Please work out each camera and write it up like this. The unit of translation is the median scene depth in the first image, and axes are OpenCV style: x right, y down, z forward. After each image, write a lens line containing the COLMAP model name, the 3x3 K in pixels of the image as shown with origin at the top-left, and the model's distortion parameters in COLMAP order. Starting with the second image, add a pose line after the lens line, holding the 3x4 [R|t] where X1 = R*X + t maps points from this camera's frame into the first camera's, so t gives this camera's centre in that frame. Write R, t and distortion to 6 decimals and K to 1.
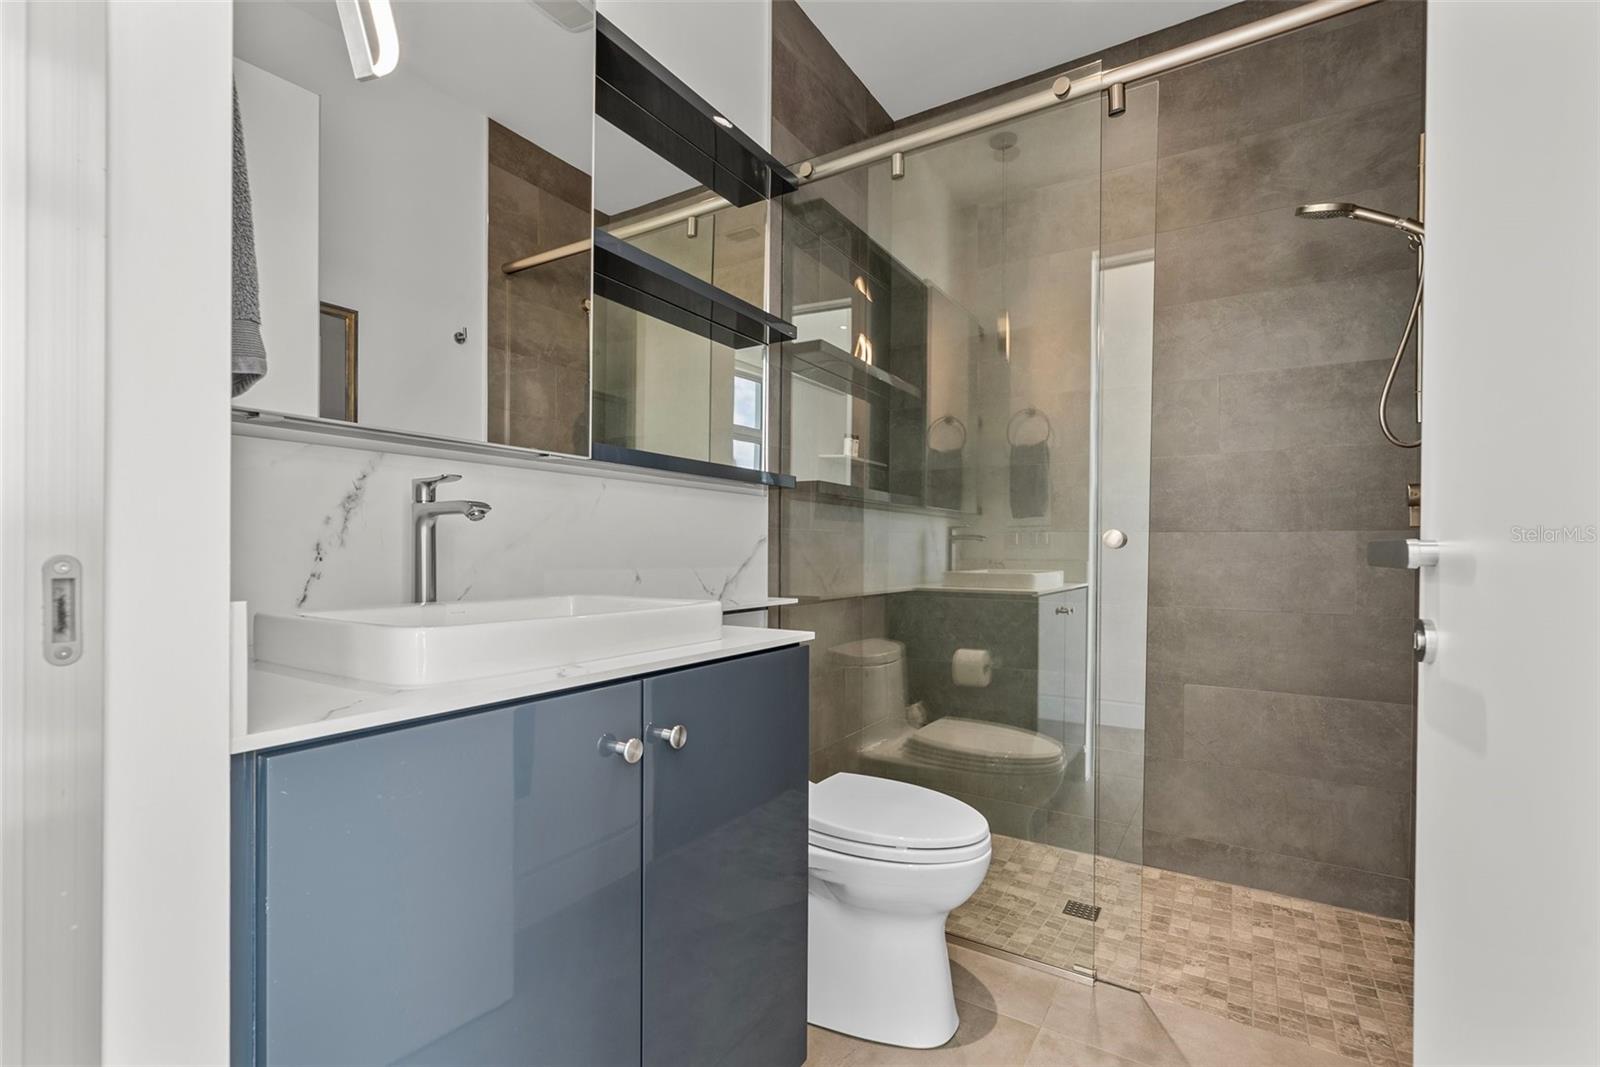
lens RADIAL K [[711.6, 0, 802.6], [0, 711.6, 542.5], [0, 0, 1]] dist [0.002909, 0.000194]
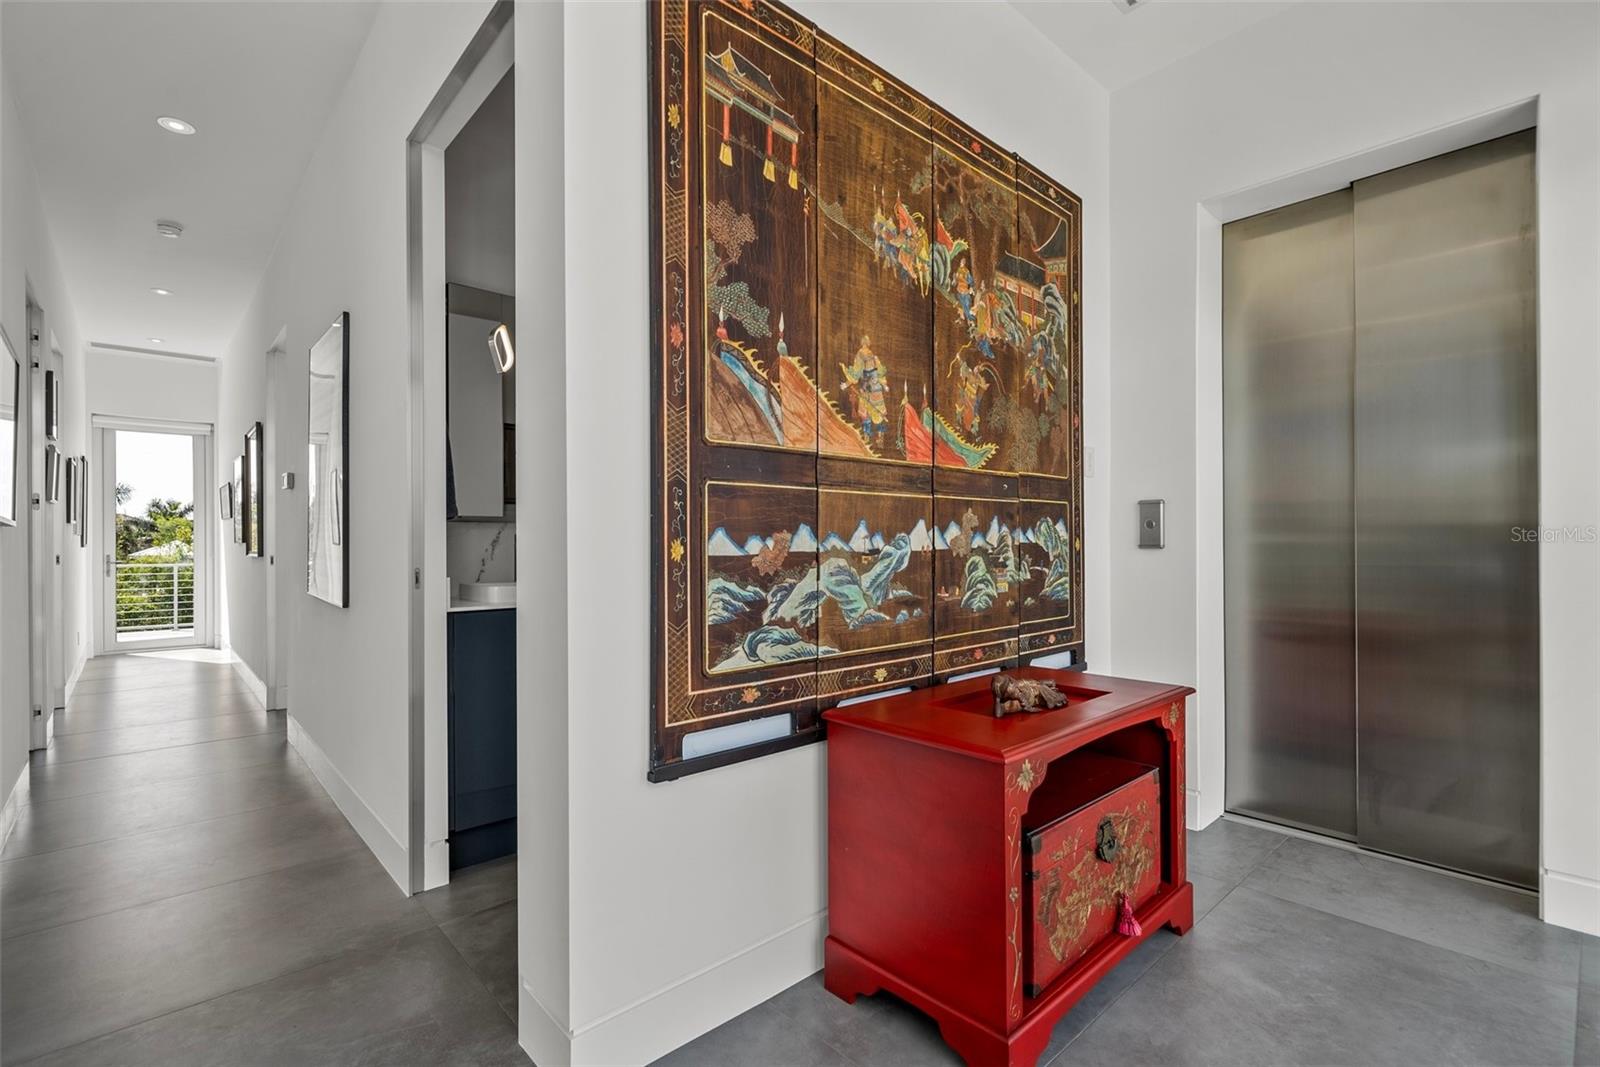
lens RADIAL K [[711.6, 0, 796.6], [0, 711.6, 539.0], [0, 0, 1]] dist [0.002909, 0.000194]
pose [[0.964894, -0.007280, -0.262539, 1.940942], [0.007923, 0.999968, 0.001391, -0.114376], [0.262521, -0.003422, 0.964920, -2.129337]]
